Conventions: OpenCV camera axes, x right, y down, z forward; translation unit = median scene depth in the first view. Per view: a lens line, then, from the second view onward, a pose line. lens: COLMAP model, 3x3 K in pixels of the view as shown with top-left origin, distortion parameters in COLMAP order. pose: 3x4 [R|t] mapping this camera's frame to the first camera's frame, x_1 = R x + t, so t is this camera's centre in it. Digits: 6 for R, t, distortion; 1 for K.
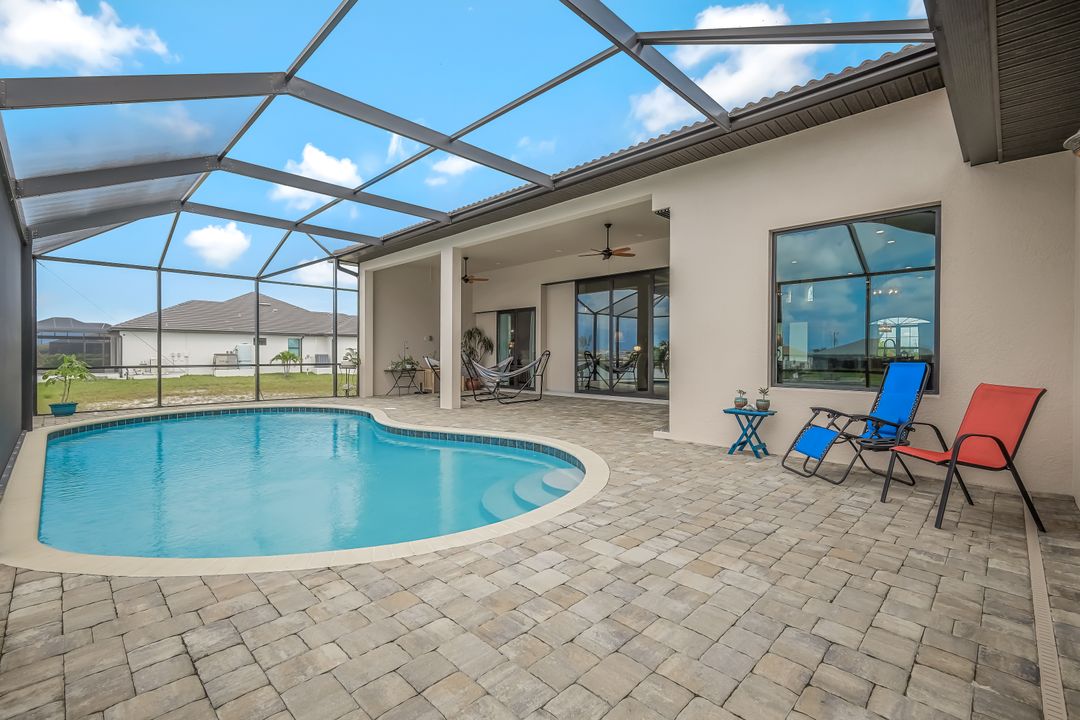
lens RADIAL K [[476.2, 0, 543.4], [0, 476.2, 355.6], [0, 0, 1]] dist [0.005088, -0.000732]
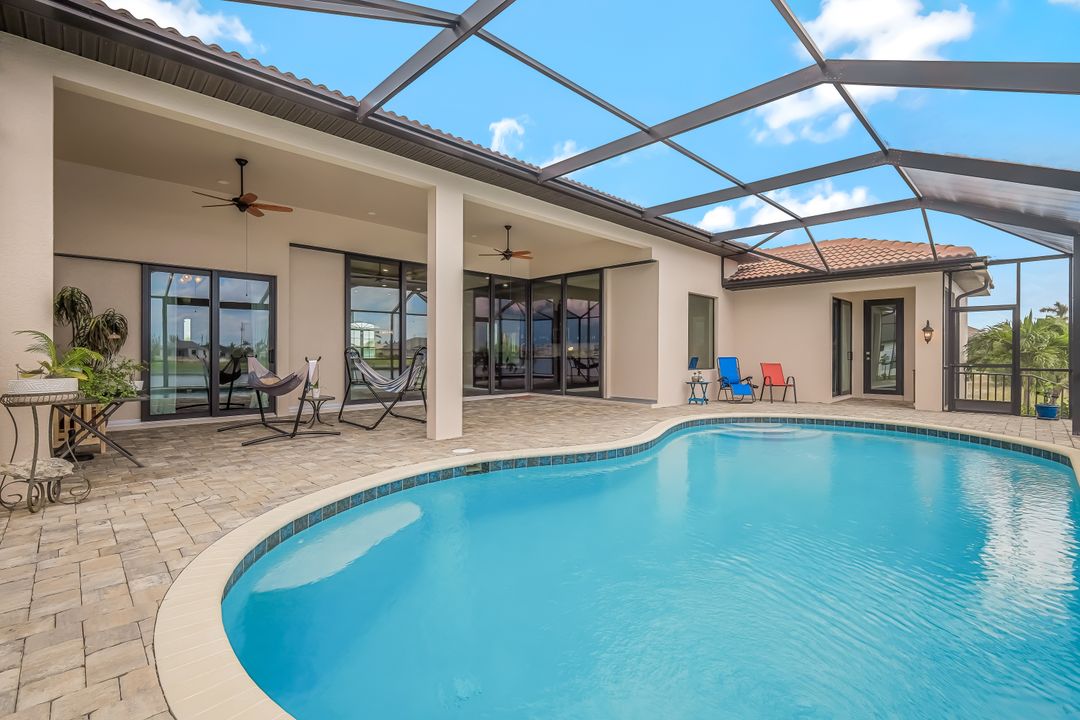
lens RADIAL K [[476.2, 0, 544.8], [0, 476.2, 360.1], [0, 0, 1]] dist [0.005088, -0.000732]
pose [[0.007012, -0.016168, 0.999845, -1.115771], [-0.002117, 0.999867, 0.016183, -0.005819], [-0.999973, -0.002230, 0.006976, 1.140350]]
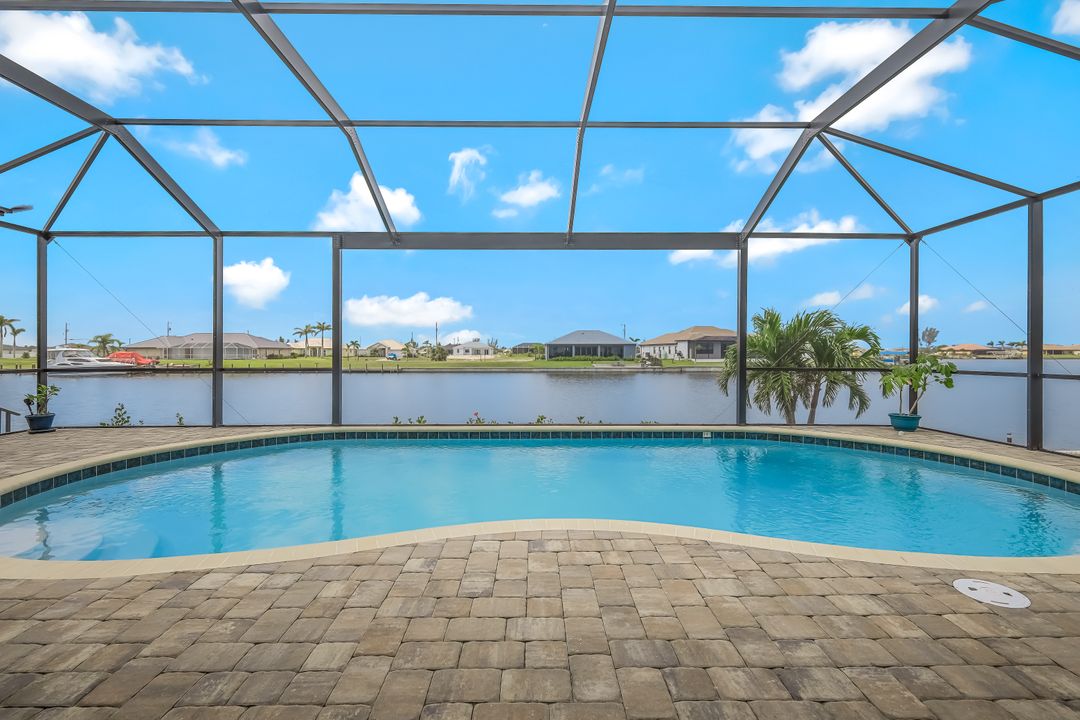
lens RADIAL K [[476.2, 0, 538.9], [0, 476.2, 354.4], [0, 0, 1]] dist [0.005088, -0.000732]
pose [[-0.704741, -0.000658, -0.709464, -0.016066], [-0.002884, 0.999994, 0.001938, -0.002468], [0.709459, 0.003412, -0.704739, 1.269170]]
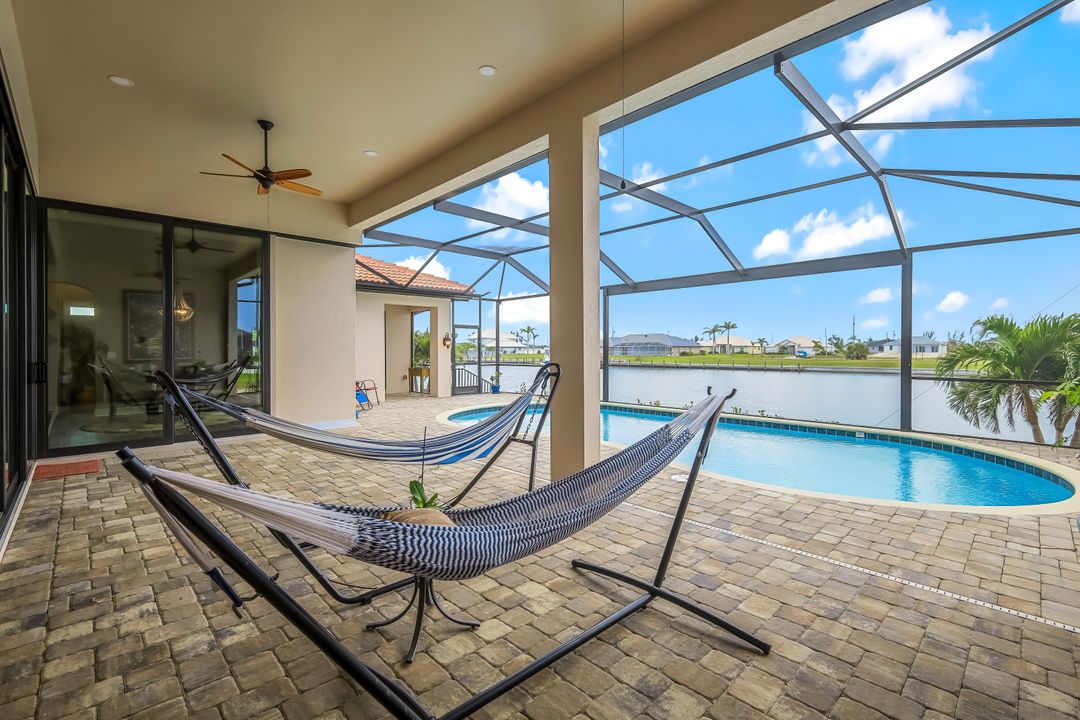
lens RADIAL K [[476.2, 0, 547.3], [0, 476.2, 352.2], [0, 0, 1]] dist [0.005088, -0.000732]
pose [[-0.999783, -0.001054, 0.020807, -0.242978], [-0.000935, 0.999983, 0.005694, -0.030918], [-0.020813, 0.005673, -0.999767, 1.900257]]
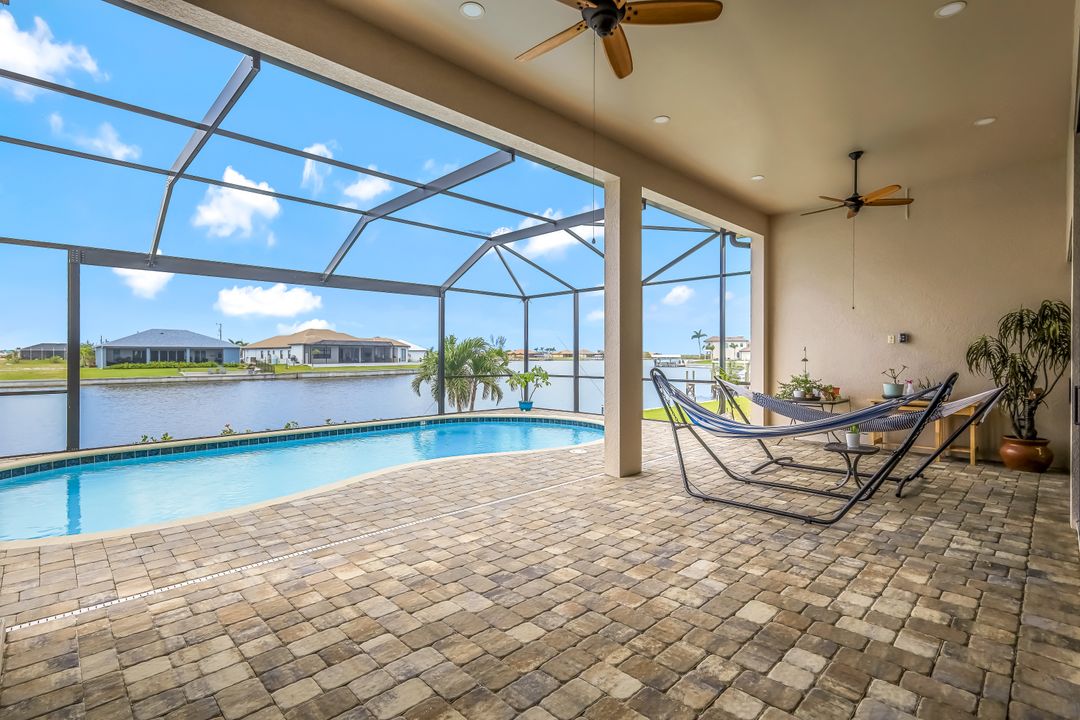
lens RADIAL K [[501.9, 0, 534.3], [0, 501.9, 357.4], [0, 0, 1]] dist [0.005940, -0.001455]
pose [[-0.027725, -0.000083, -0.999616, 0.512747], [0.000572, 1.000000, -0.000098, -0.031761], [0.999615, -0.000575, -0.027725, 1.204752]]
